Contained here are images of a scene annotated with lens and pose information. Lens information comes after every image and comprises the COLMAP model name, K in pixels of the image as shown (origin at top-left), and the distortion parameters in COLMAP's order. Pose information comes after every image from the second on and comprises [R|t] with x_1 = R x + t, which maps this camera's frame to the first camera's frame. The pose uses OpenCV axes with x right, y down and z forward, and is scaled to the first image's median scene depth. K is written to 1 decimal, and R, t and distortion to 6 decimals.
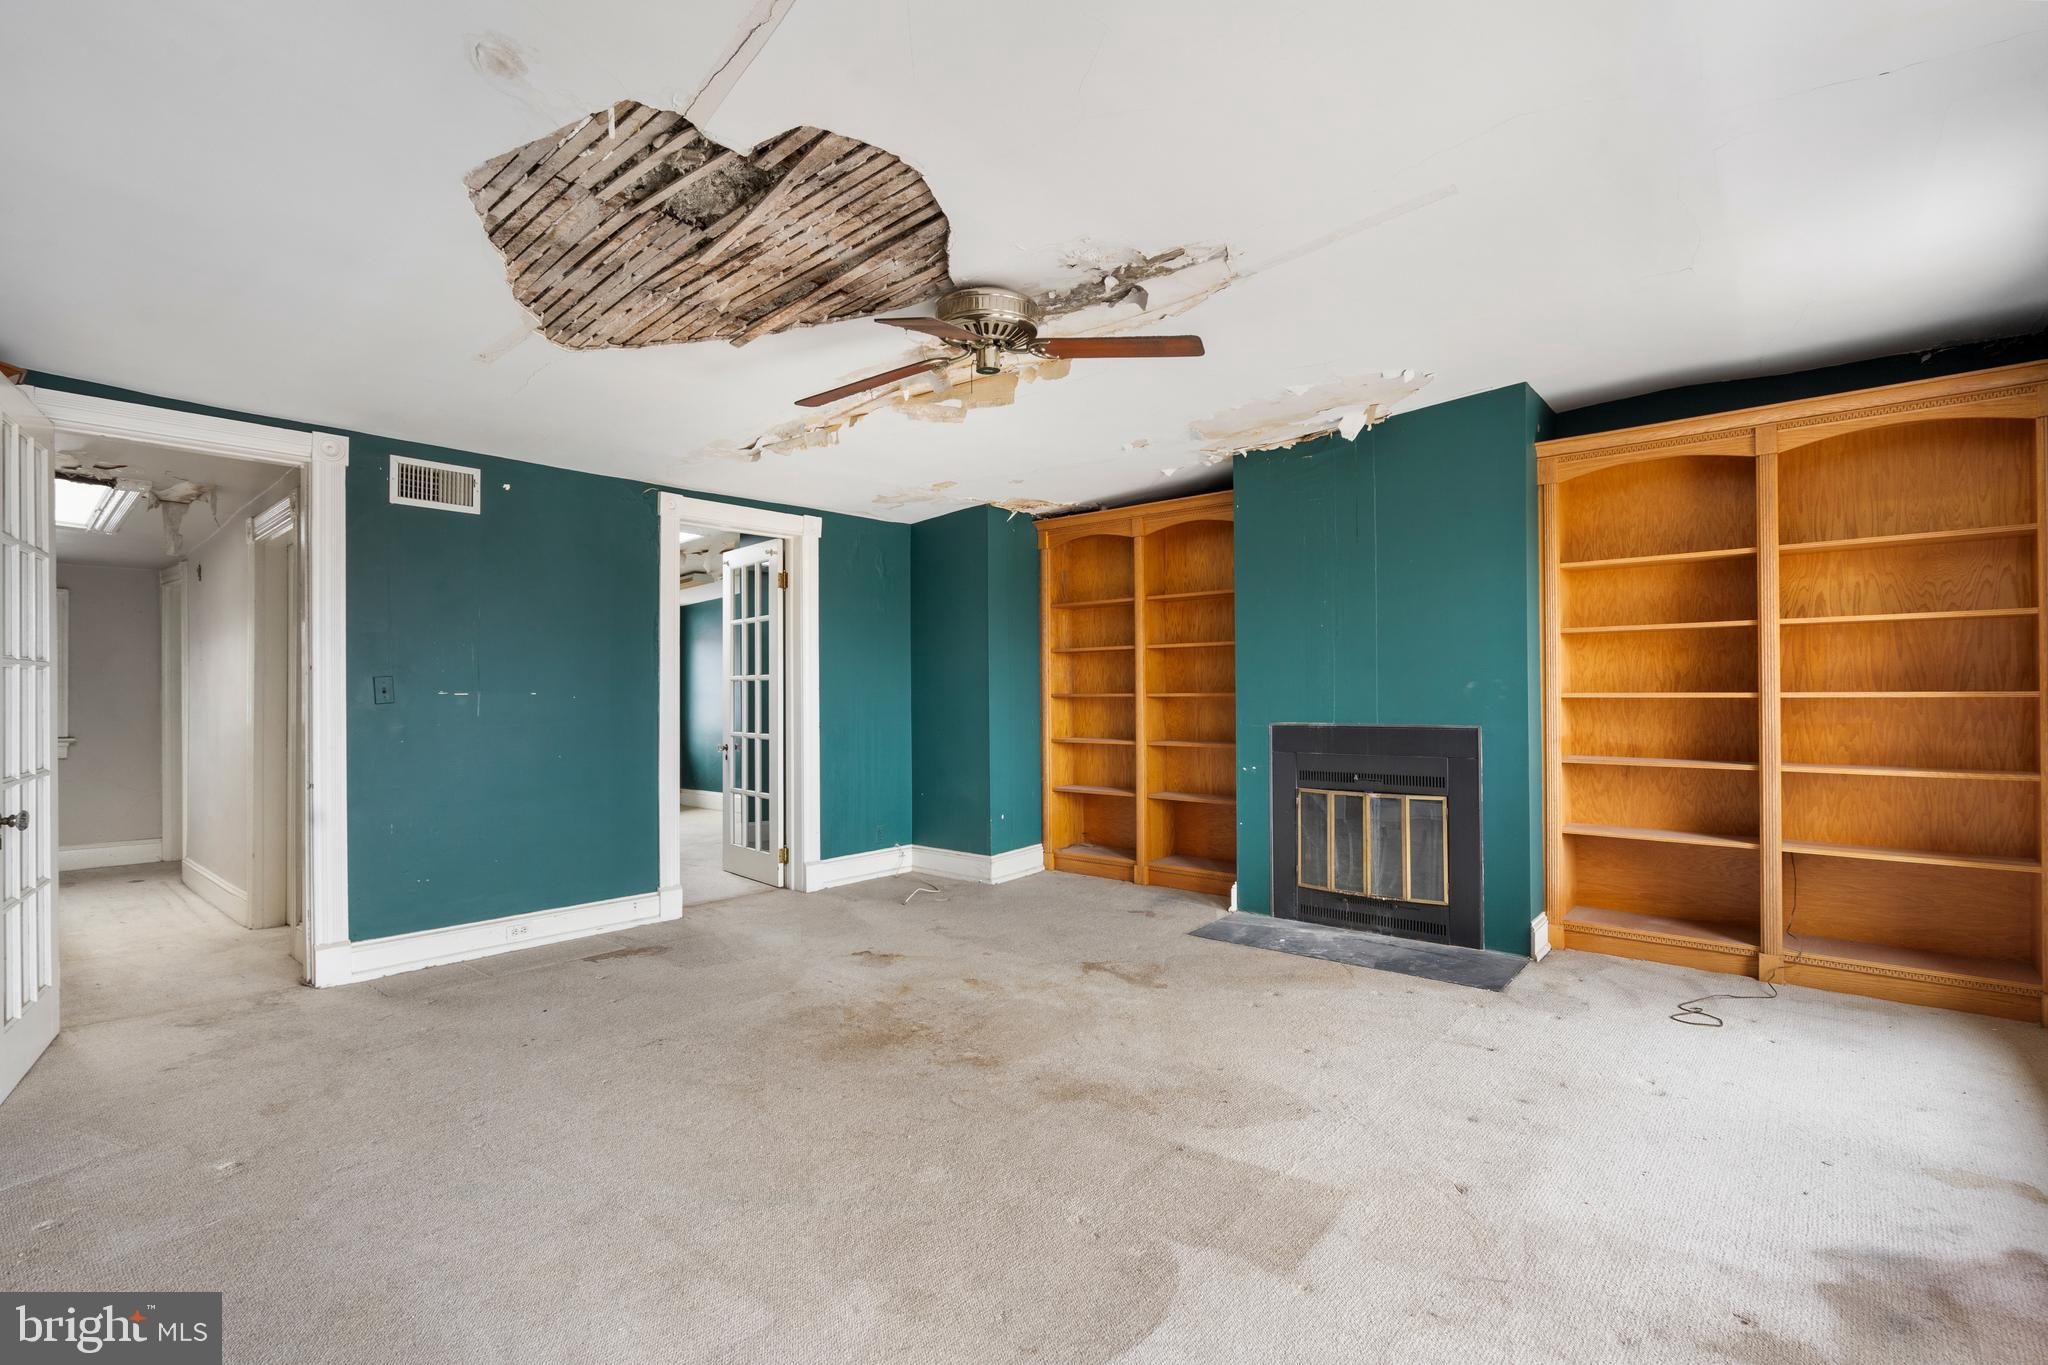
lens RADIAL K [[931.8, 0, 1005.2], [0, 931.8, 692.7], [0, 0, 1]] dist [-0.004075, 0.000237]
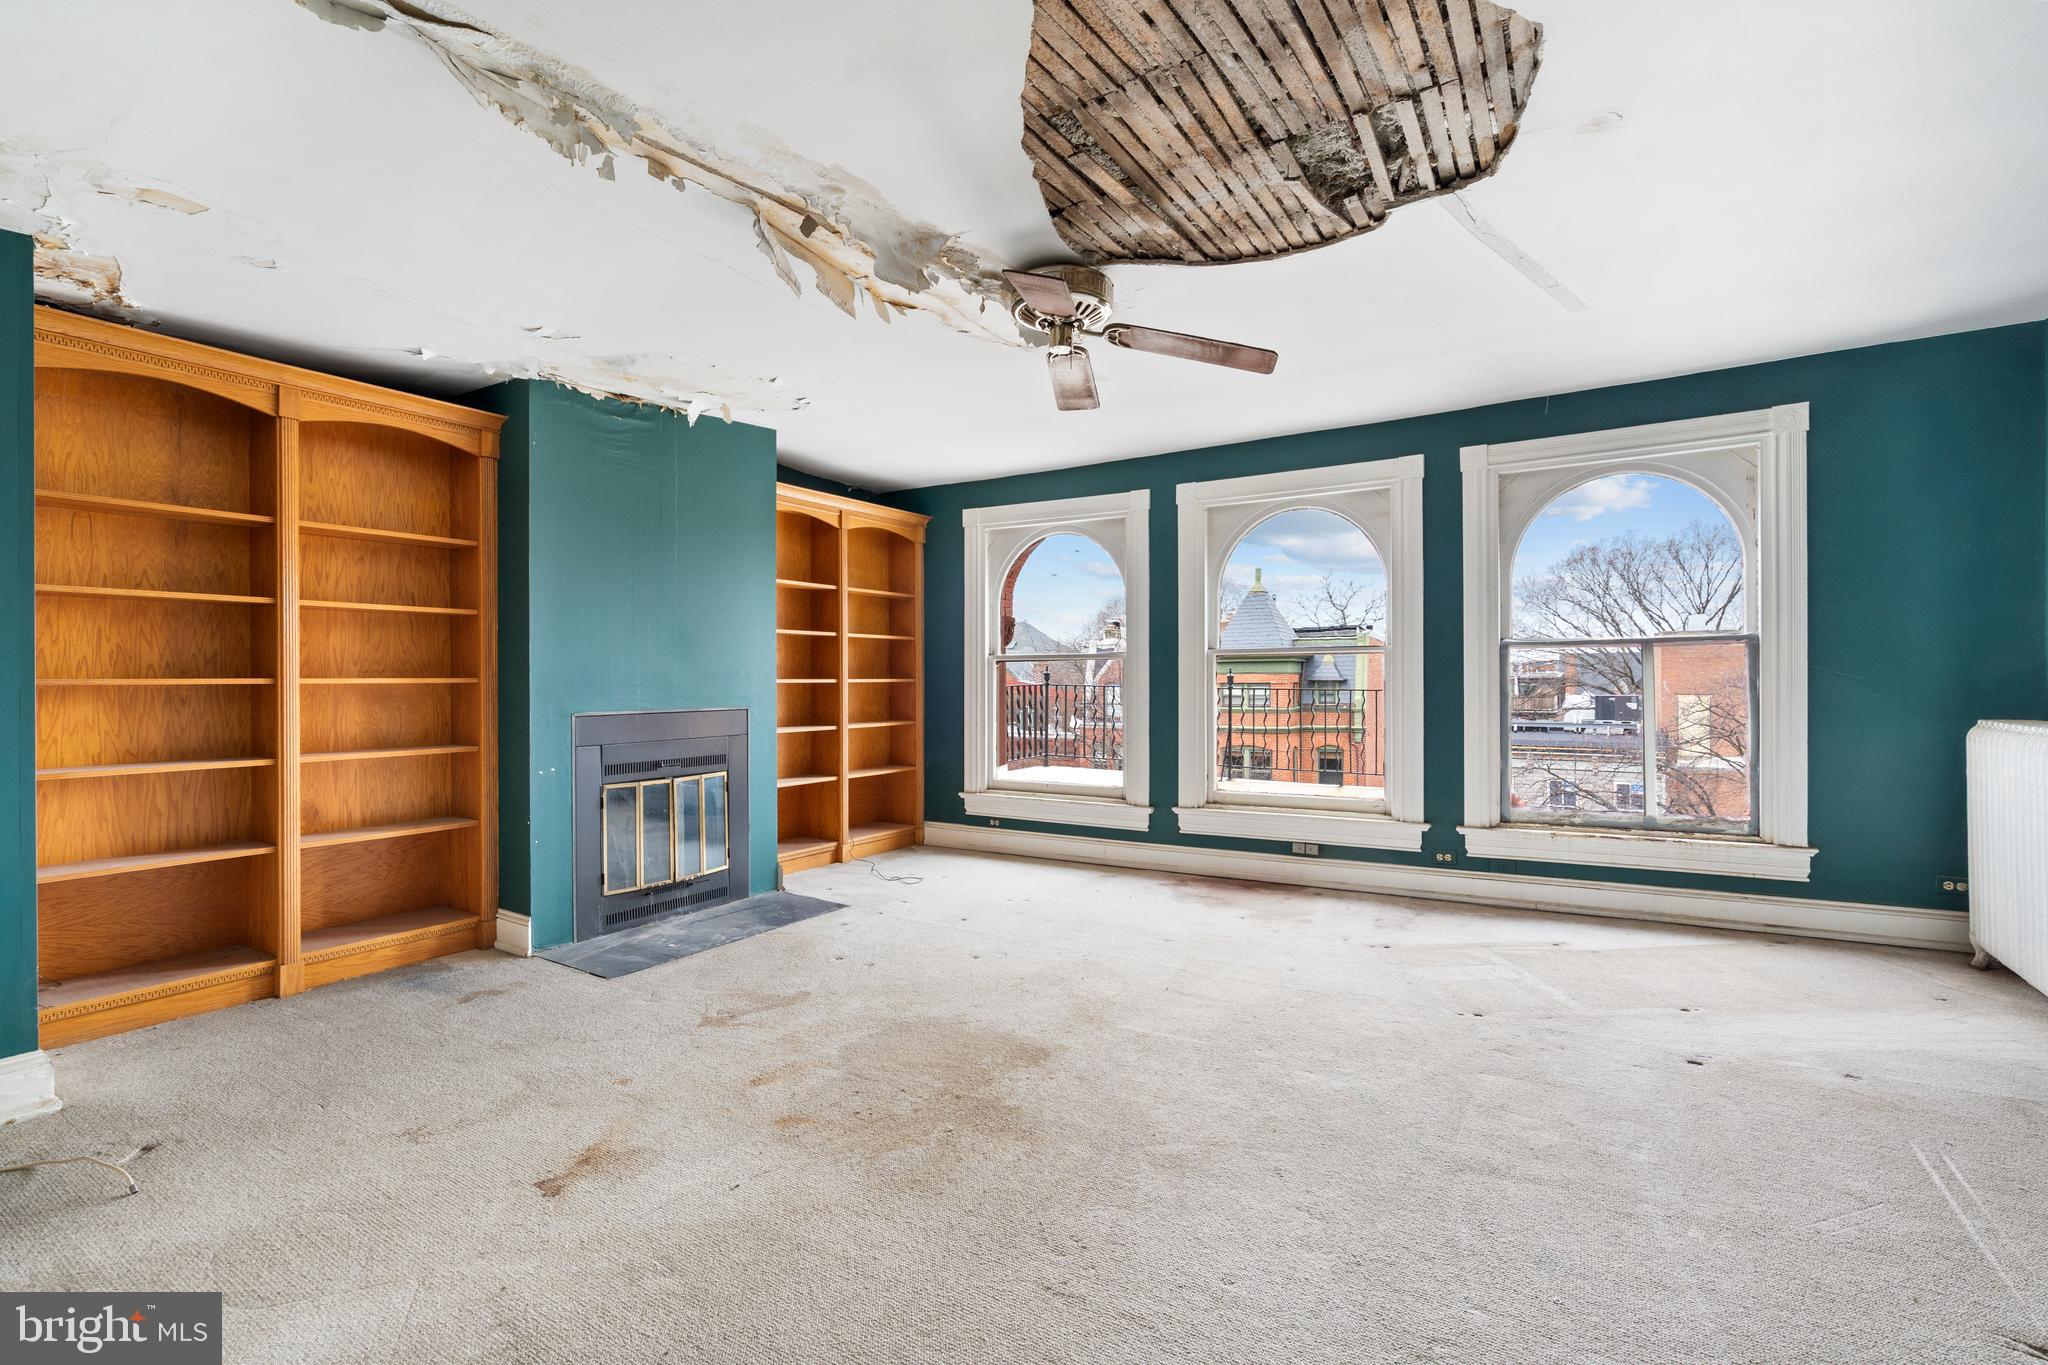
lens RADIAL K [[927.8, 0, 1019.5], [0, 927.8, 685.3], [0, 0, 1]] dist [-0.004988, 0.000073]
pose [[-0.151718, 0.001898, 0.988422, -0.715460], [0.006118, 0.999981, -0.000981, 0.012008], [-0.988405, 0.005898, -0.151727, 0.859865]]
